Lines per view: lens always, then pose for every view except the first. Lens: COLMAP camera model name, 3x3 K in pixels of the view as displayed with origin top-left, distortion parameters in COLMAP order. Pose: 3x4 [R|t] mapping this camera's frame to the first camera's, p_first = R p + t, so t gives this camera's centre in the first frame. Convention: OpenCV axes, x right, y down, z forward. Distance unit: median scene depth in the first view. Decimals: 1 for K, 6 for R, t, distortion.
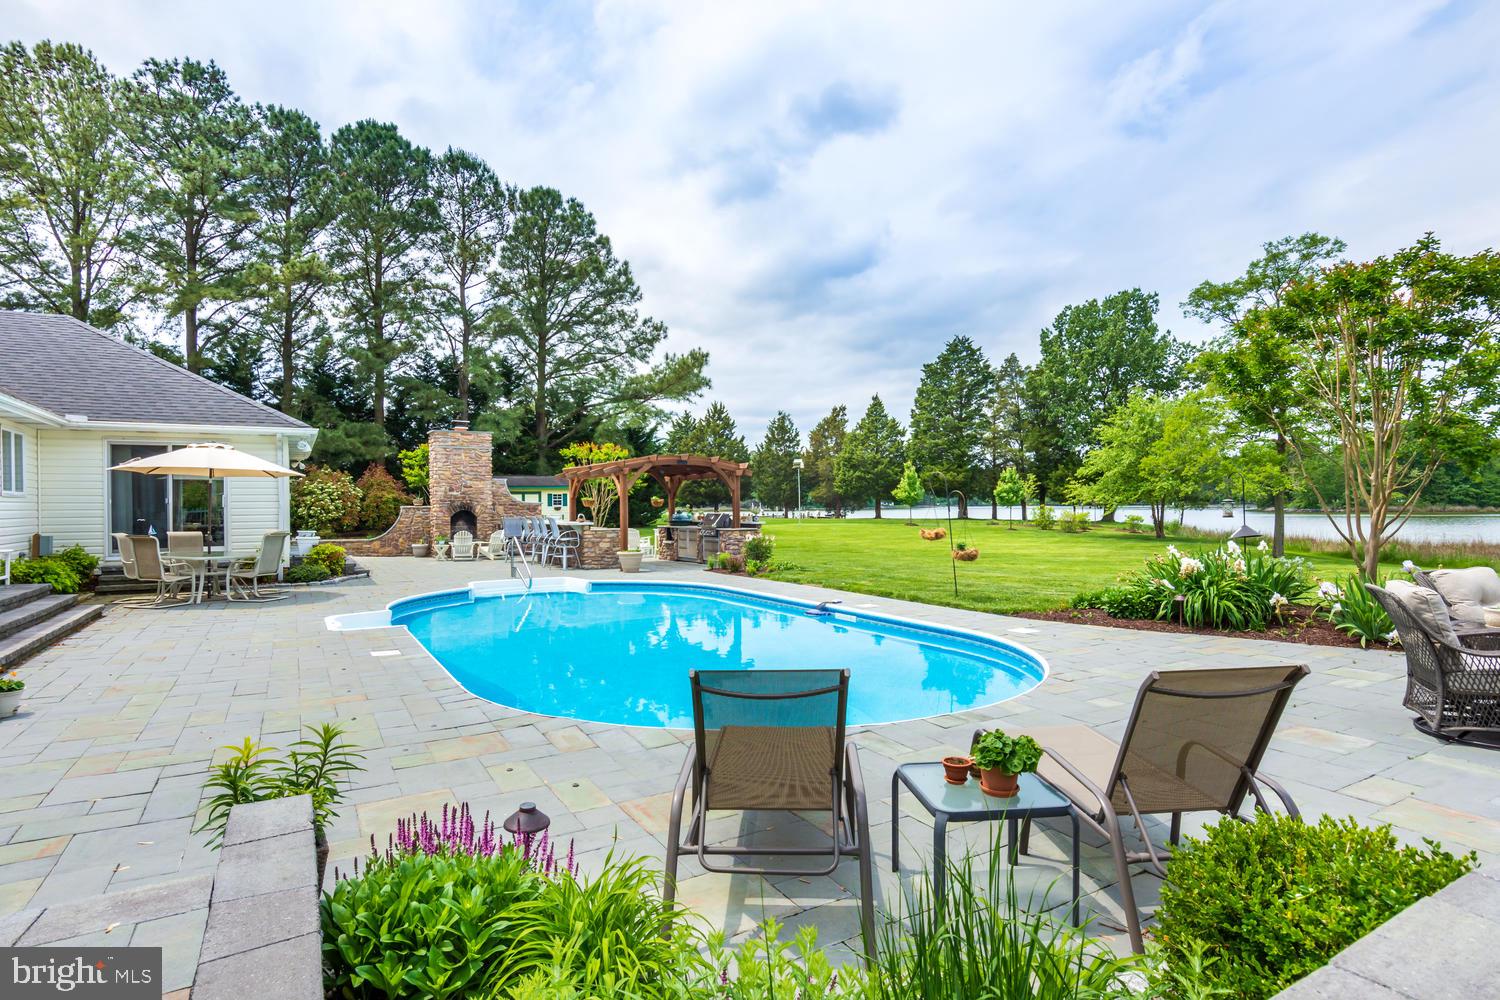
lens RADIAL K [[794.2, 0, 752.8], [0, 794.2, 505.7], [0, 0, 1]] dist [0.011670, -0.010141]
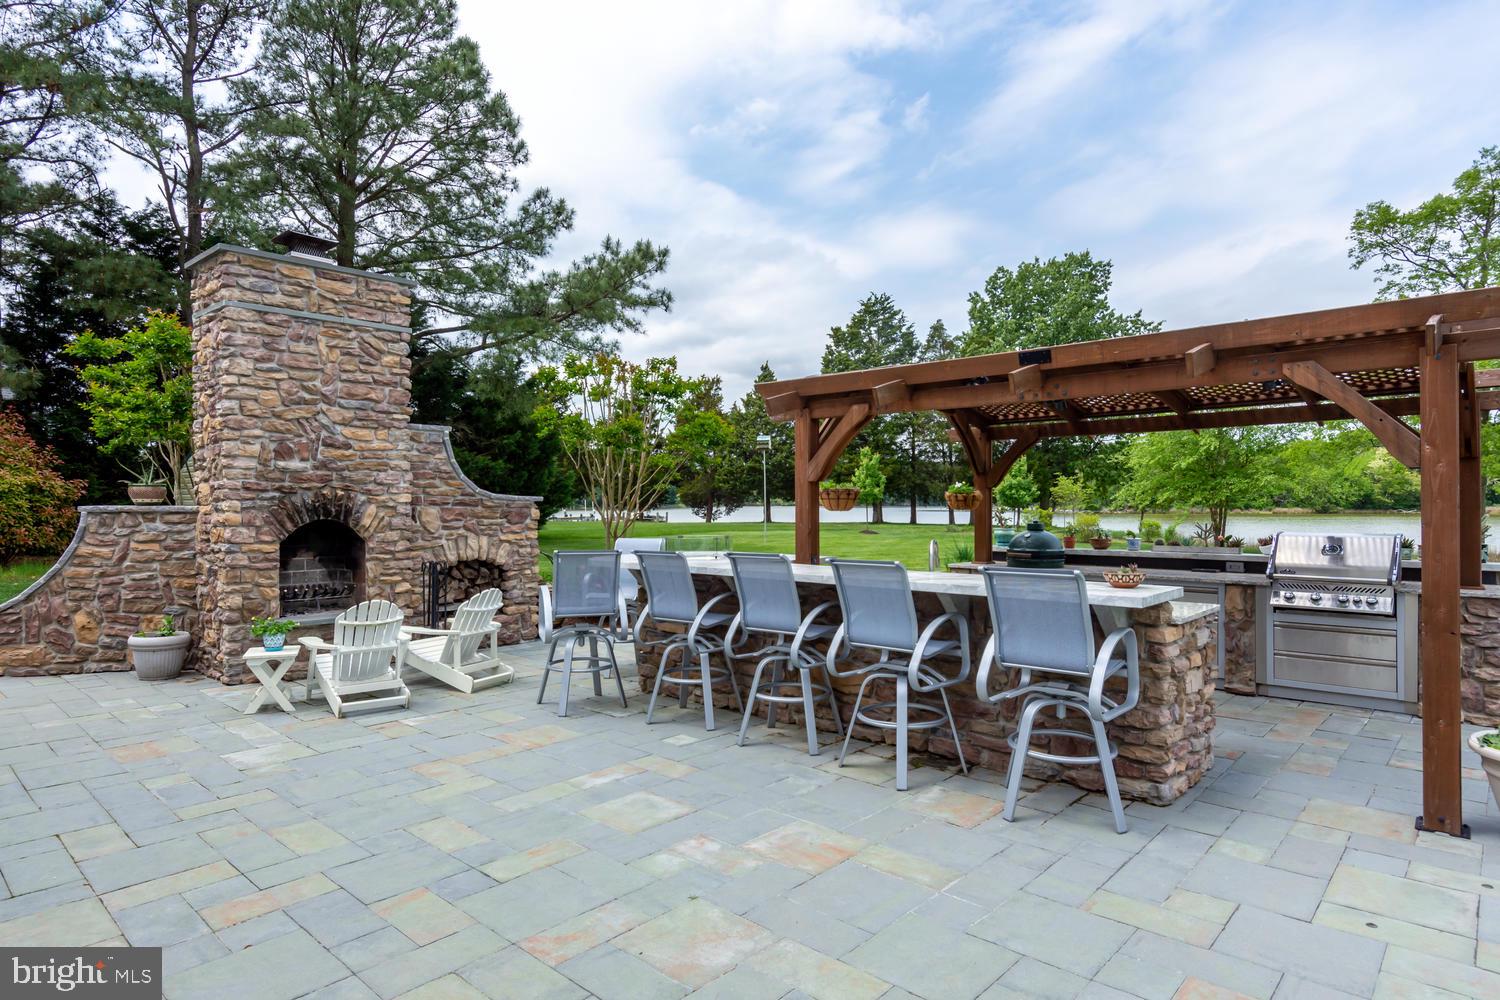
lens RADIAL K [[835.8, 0, 748.0], [0, 835.8, 494.8], [0, 0, 1]] dist [-0.001529, -0.000824]
pose [[0.953544, 0.007369, 0.301163, -0.172747], [-0.003564, 0.999907, -0.013184, -0.000214], [-0.301232, 0.011499, 0.953481, 0.362854]]
